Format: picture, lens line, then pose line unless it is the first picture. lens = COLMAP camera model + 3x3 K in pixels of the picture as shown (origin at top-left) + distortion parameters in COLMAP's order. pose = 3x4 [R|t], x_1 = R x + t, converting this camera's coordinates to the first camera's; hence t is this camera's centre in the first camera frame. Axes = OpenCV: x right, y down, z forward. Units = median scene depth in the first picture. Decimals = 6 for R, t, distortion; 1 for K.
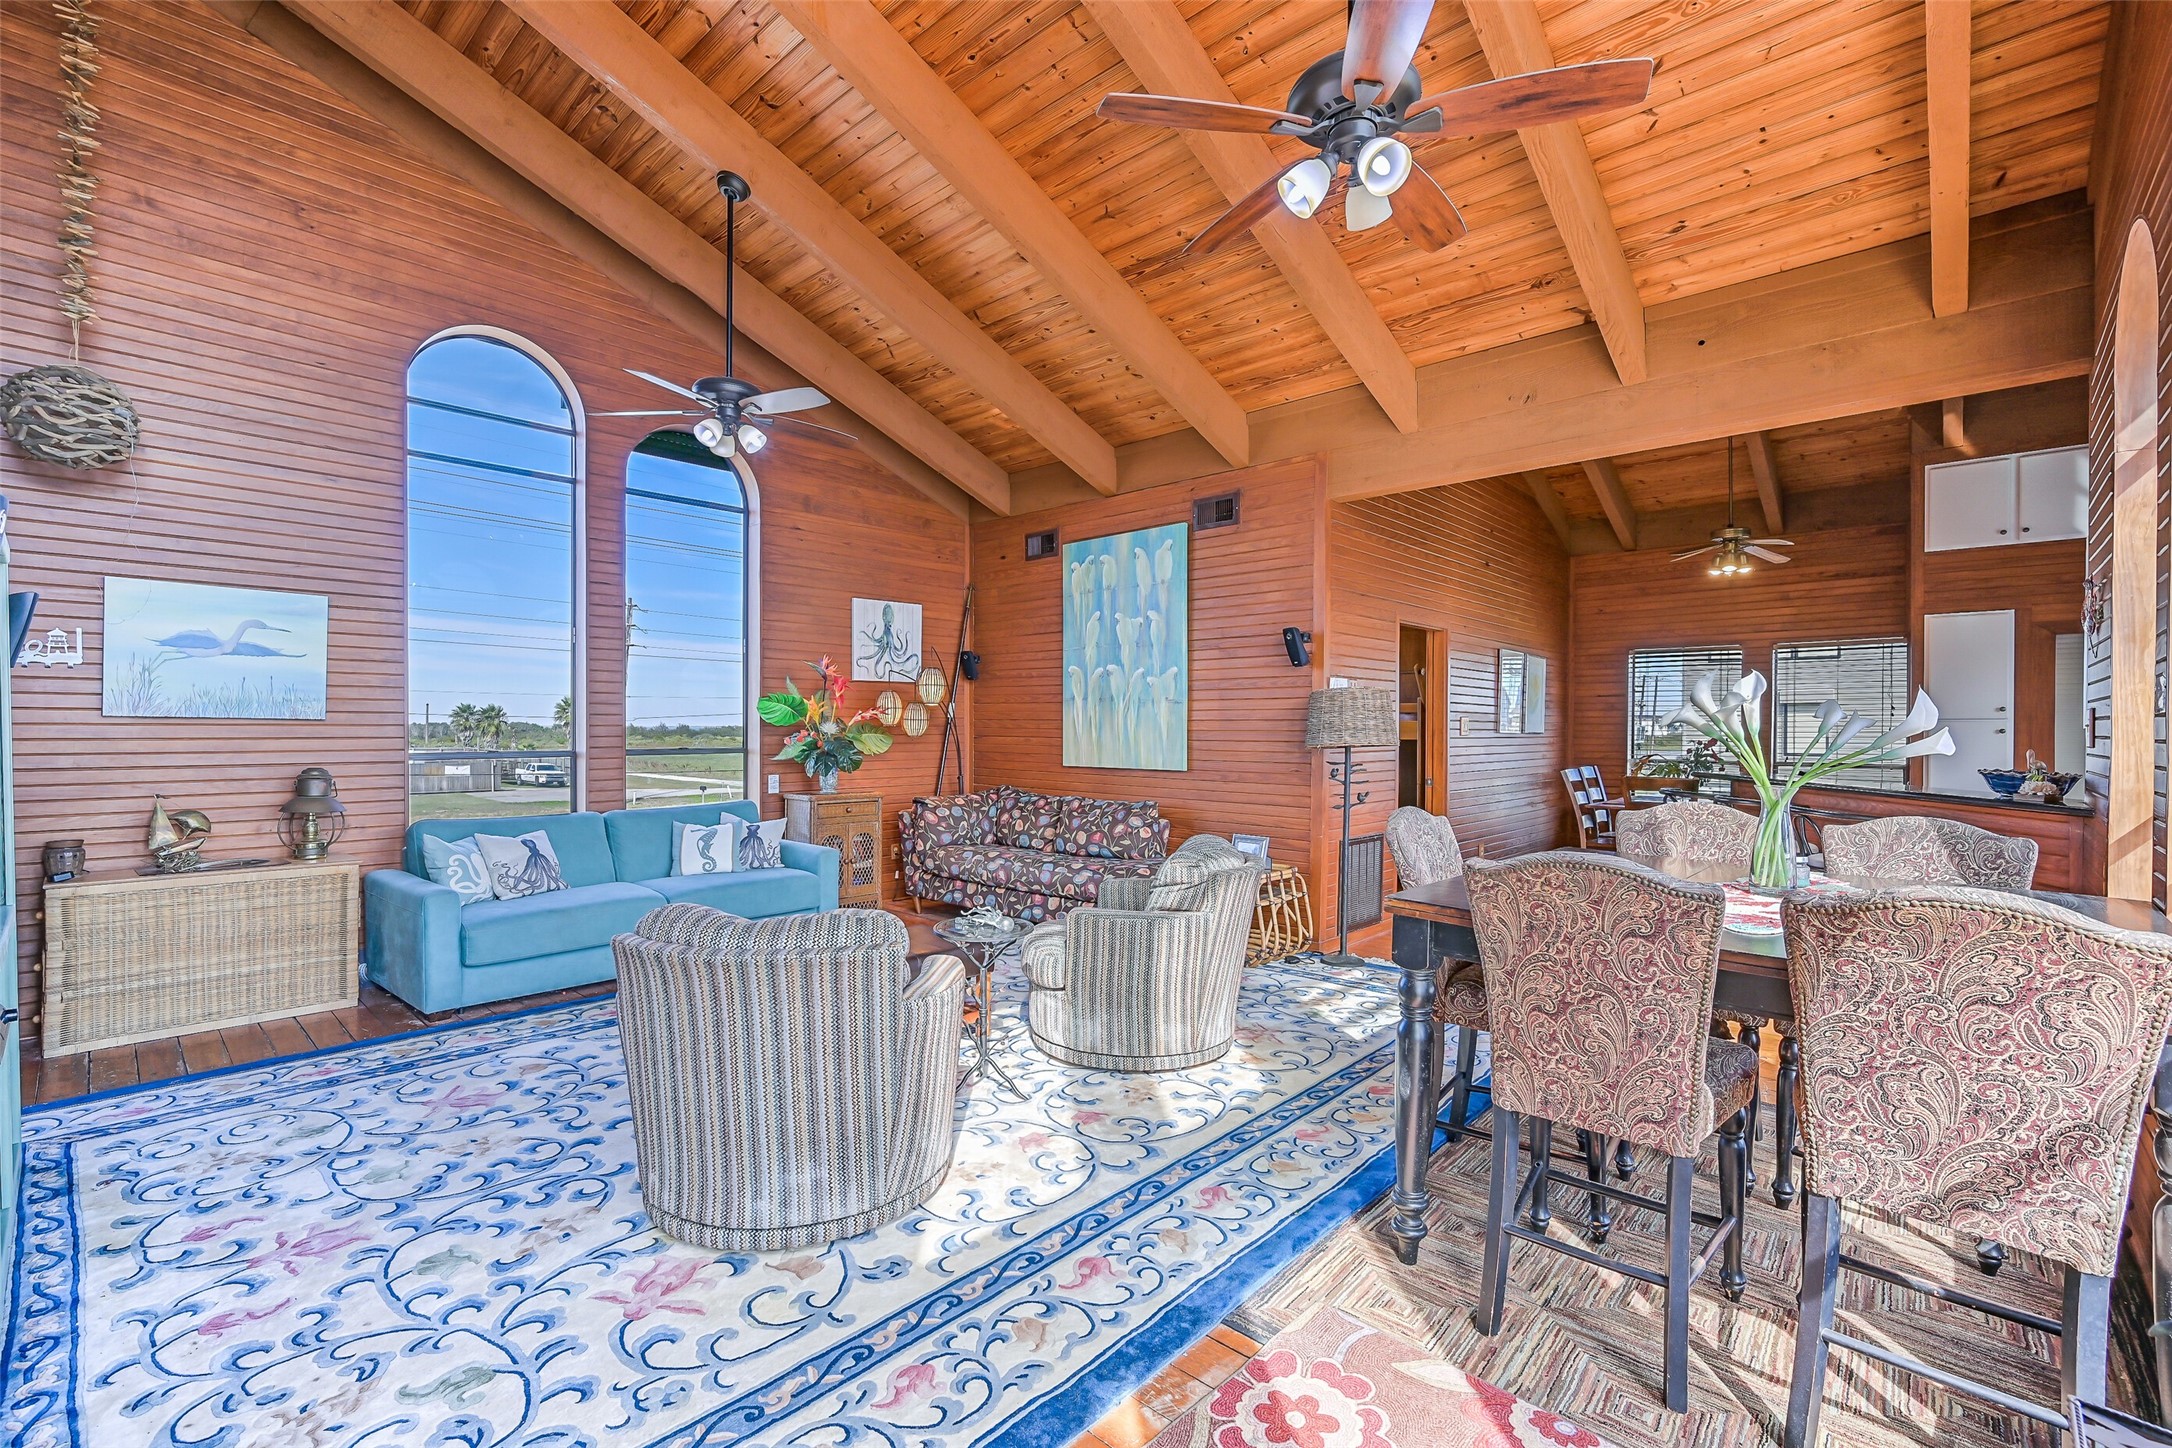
lens RADIAL K [[938.0, 0, 1099.5], [0, 938.0, 726.3], [0, 0, 1]] dist [-0.004120, -0.000442]
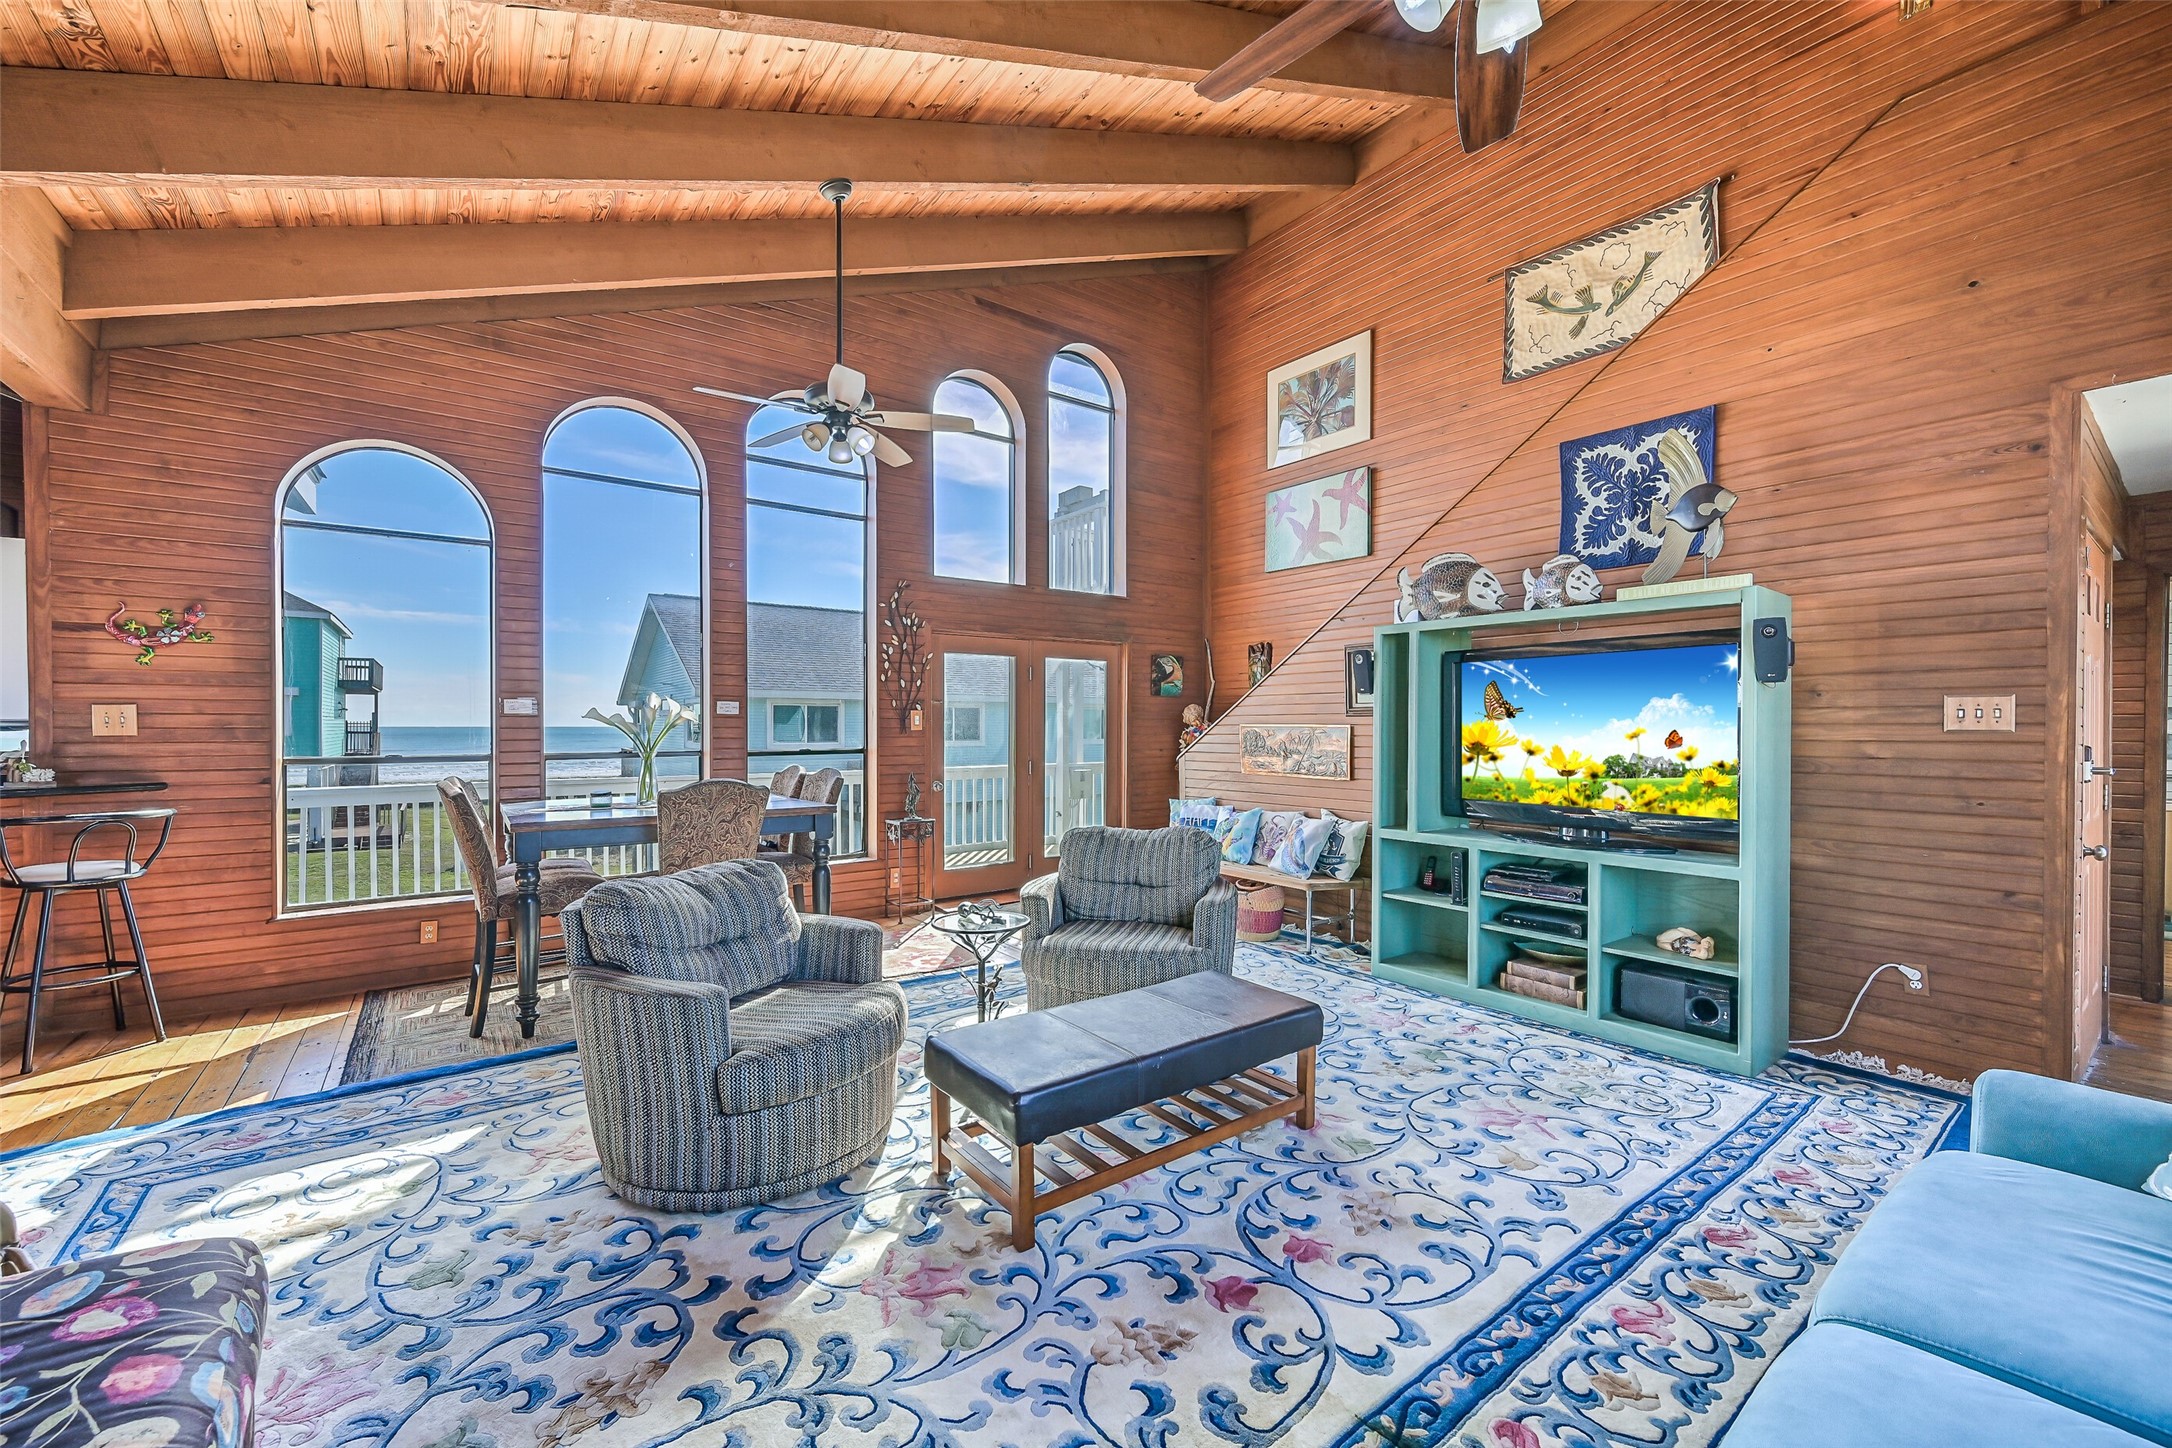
lens RADIAL K [[863.7, 0, 1095.6], [0, 863.7, 729.7], [0, 0, 1]] dist [-0.001040, -0.000114]
pose [[-0.982789, -0.007157, 0.184592, -0.229970], [-0.006292, 0.999966, 0.005271, 0.000114], [-0.184623, 0.004018, -0.982801, 1.051811]]
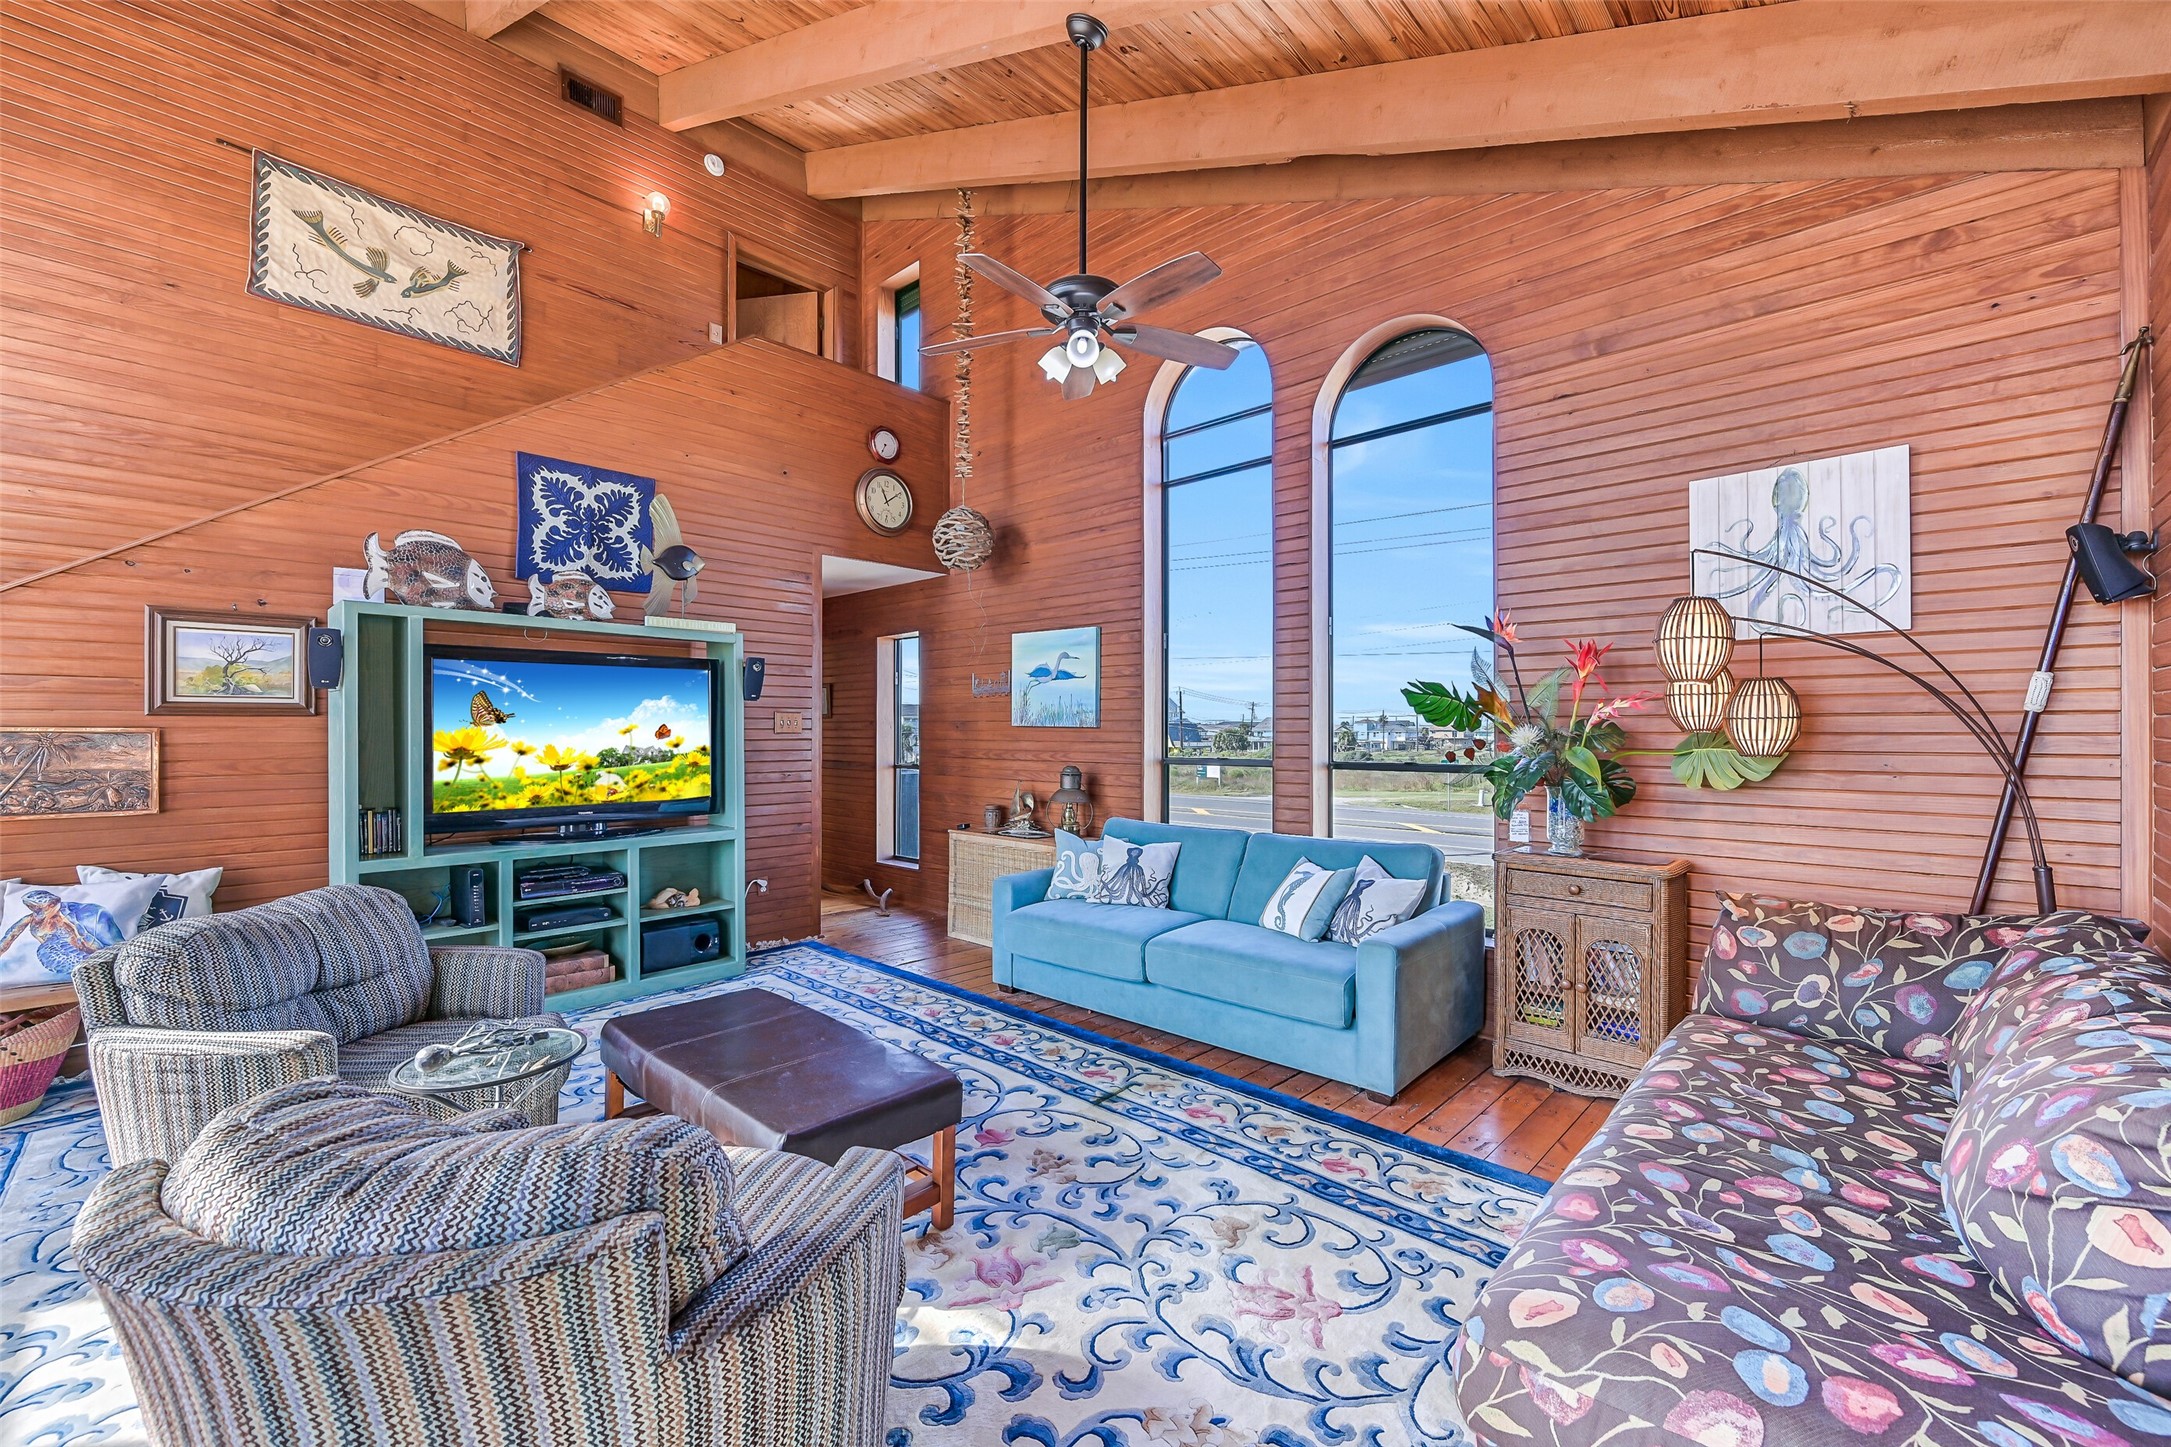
lens RADIAL K [[882.0, 0, 1100.5], [0, 882.0, 727.4], [0, 0, 1]] dist [0.001186, 0.000114]
pose [[-0.004652, -0.006316, -0.999969, 0.253085], [-0.001251, 0.999979, -0.006311, 0.000206], [0.999988, 0.001222, -0.004659, 0.776546]]
